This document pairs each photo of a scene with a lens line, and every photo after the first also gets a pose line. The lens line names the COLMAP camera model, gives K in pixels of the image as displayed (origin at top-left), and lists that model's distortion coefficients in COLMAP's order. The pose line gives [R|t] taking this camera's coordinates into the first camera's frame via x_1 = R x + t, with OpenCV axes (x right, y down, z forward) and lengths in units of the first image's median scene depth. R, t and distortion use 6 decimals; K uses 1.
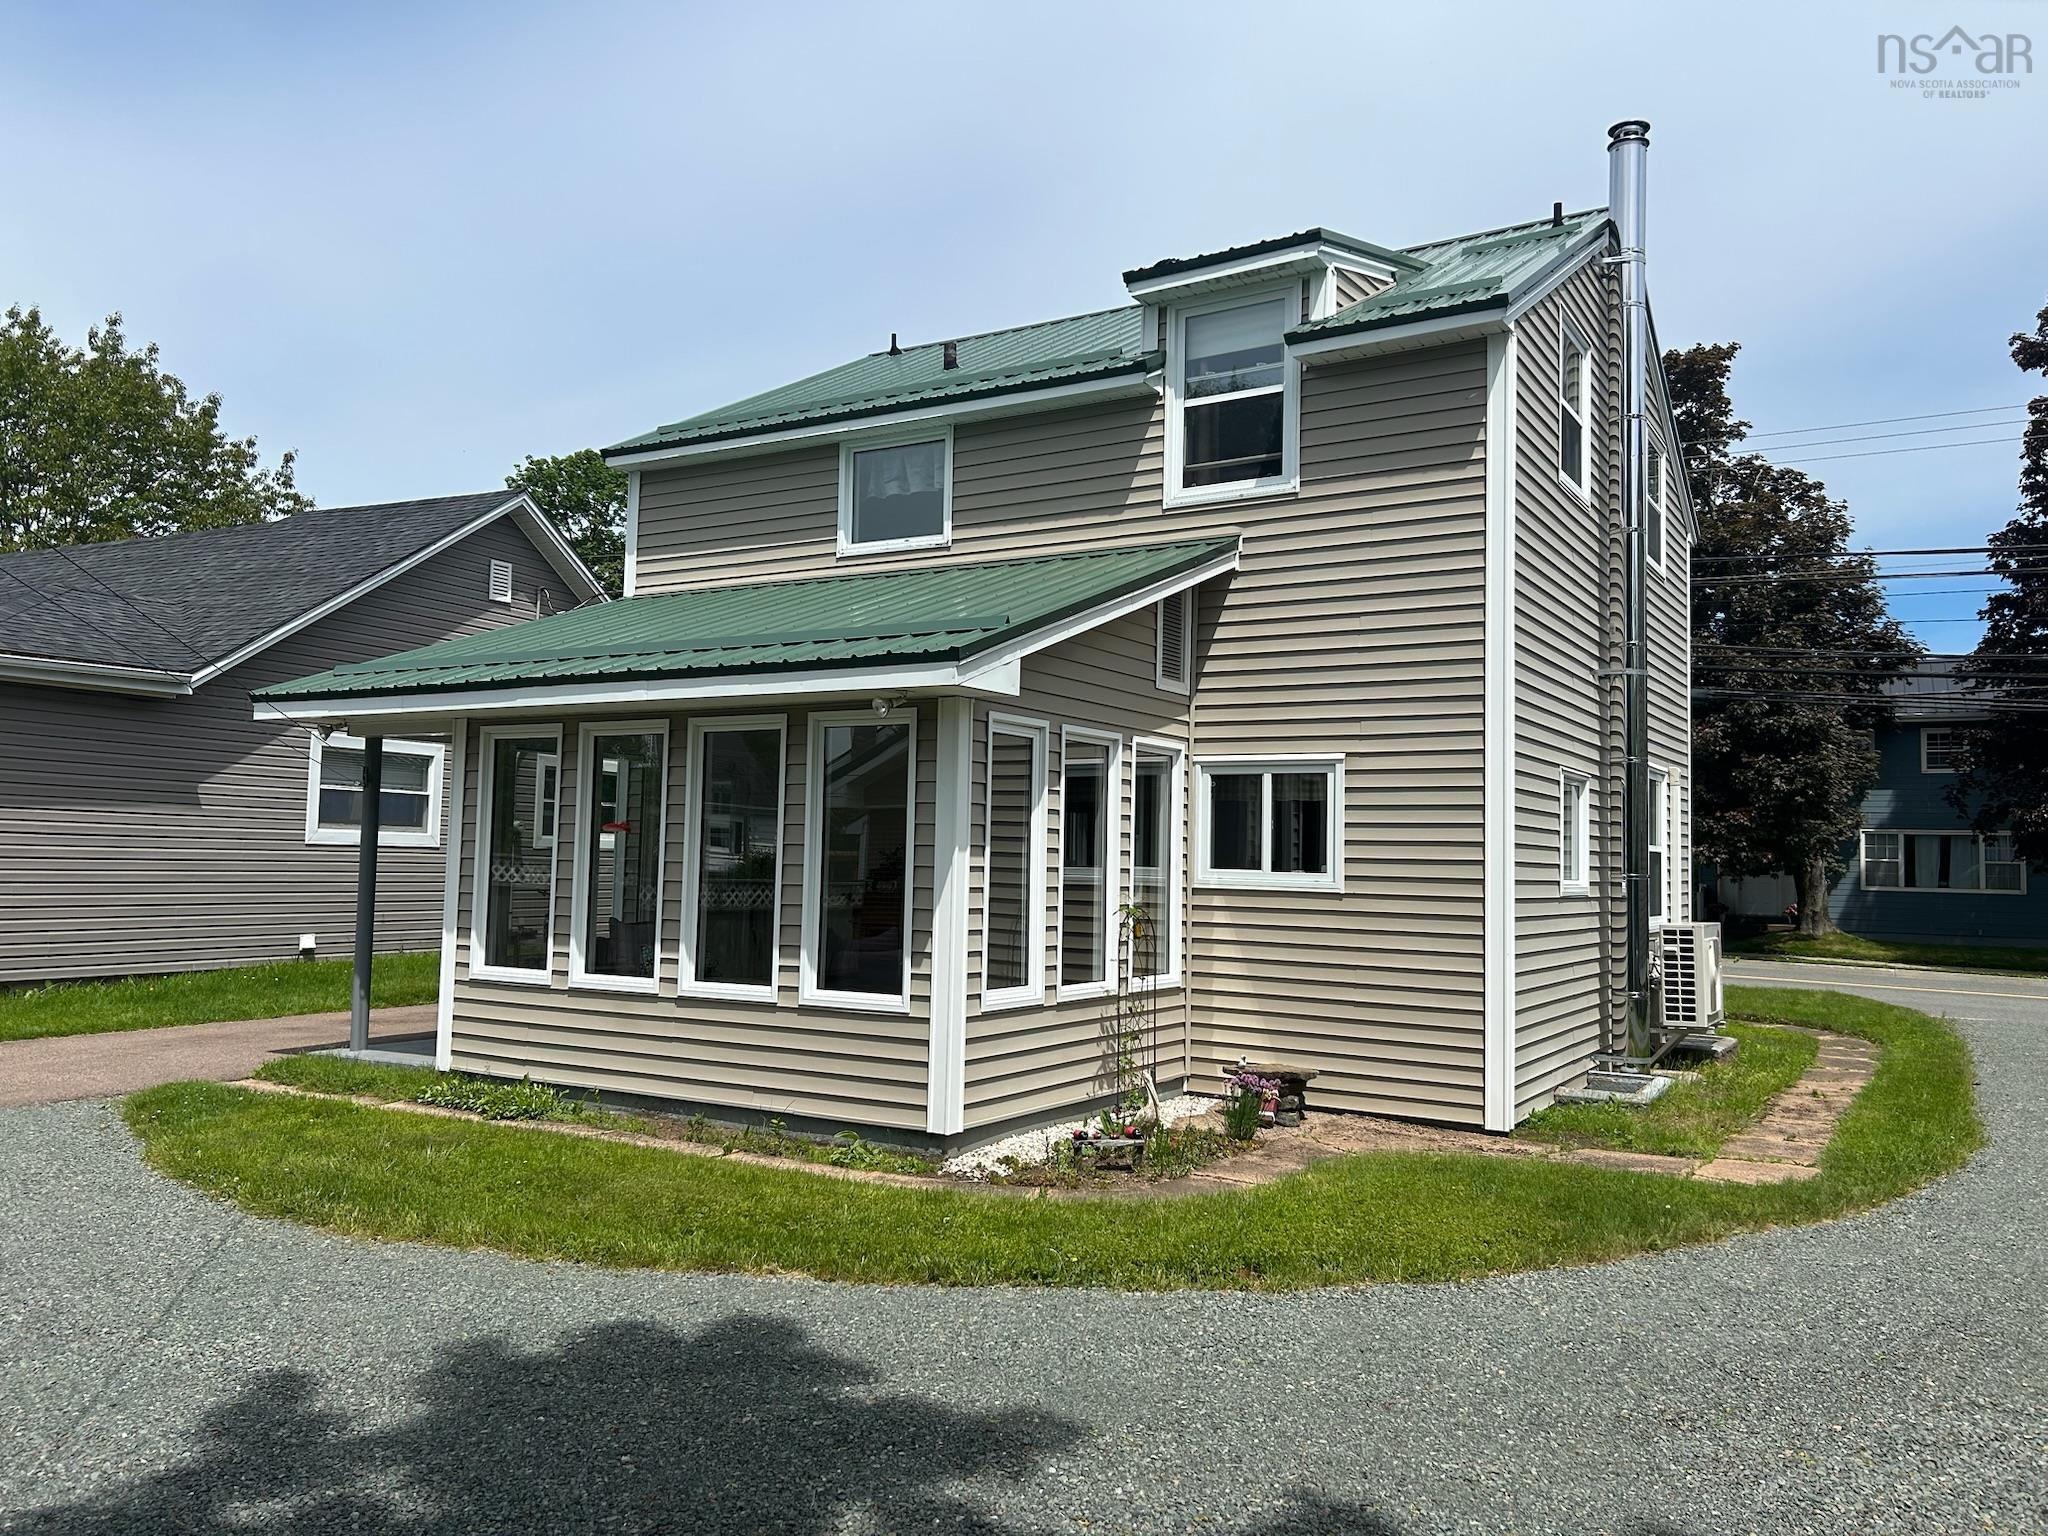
lens RADIAL K [[1524.6, 0, 1011.0], [0, 1524.6, 733.6], [0, 0, 1]] dist [0.087080, -0.105827]
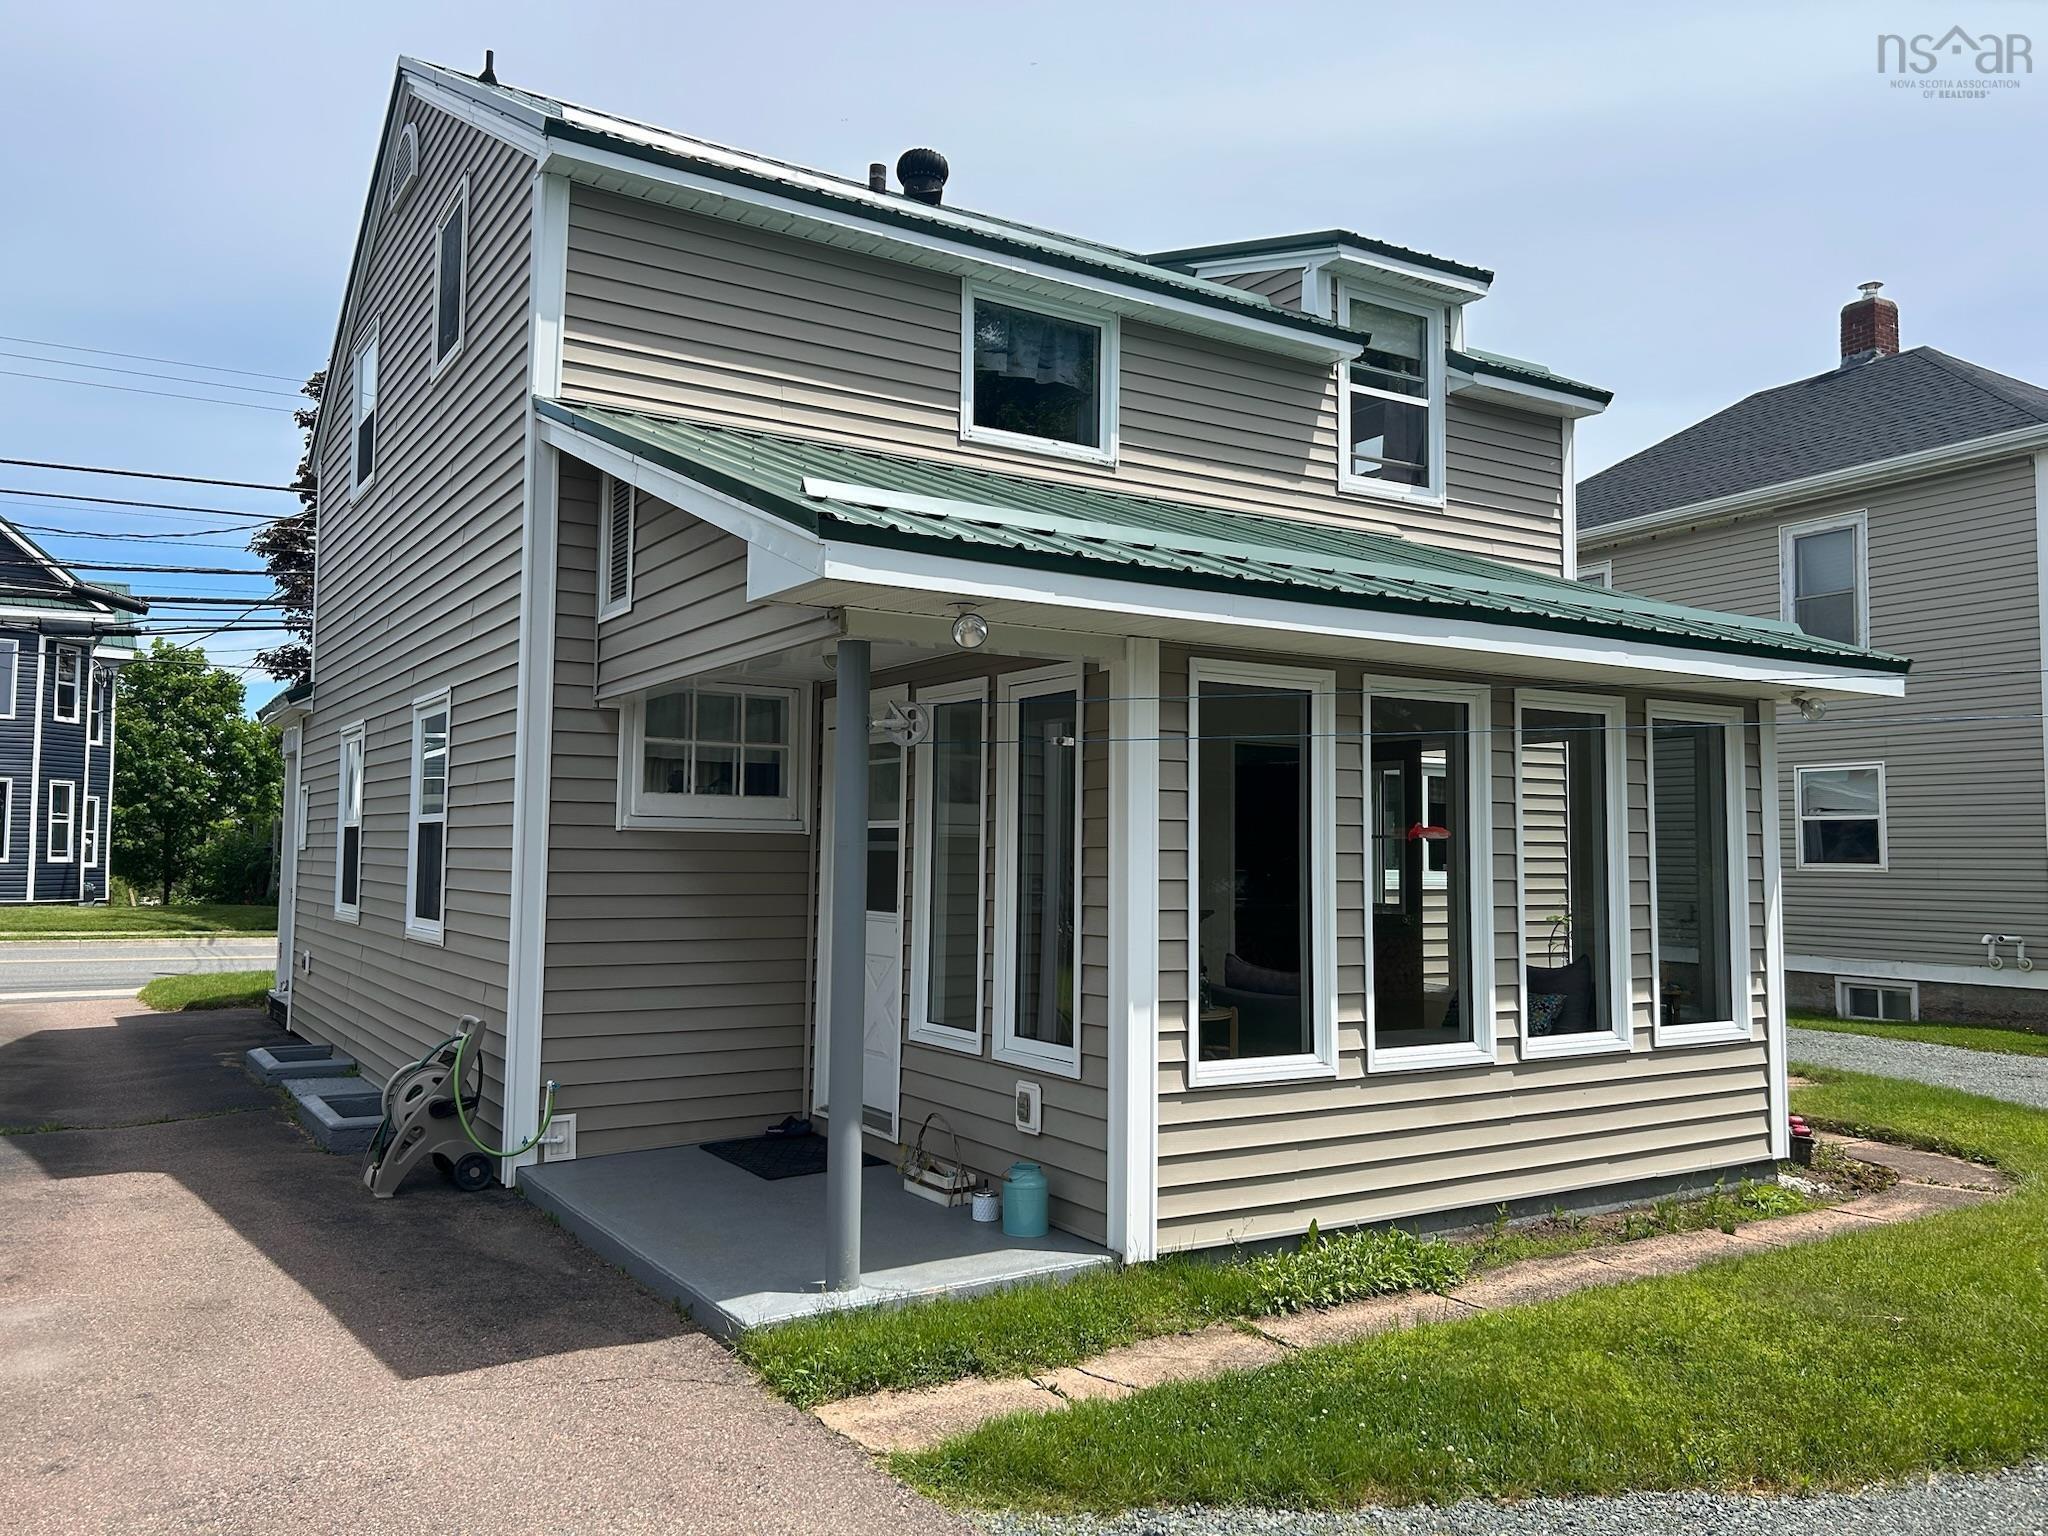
lens RADIAL K [[1524.6, 0, 1011.0], [0, 1524.6, 733.6], [0, 0, 1]] dist [0.087080, -0.105827]
pose [[0.442140, 0.055370, 0.895235, -0.863694], [-0.074485, 0.996912, -0.024872, 0.043801], [-0.893848, -0.055684, 0.444899, 0.773655]]
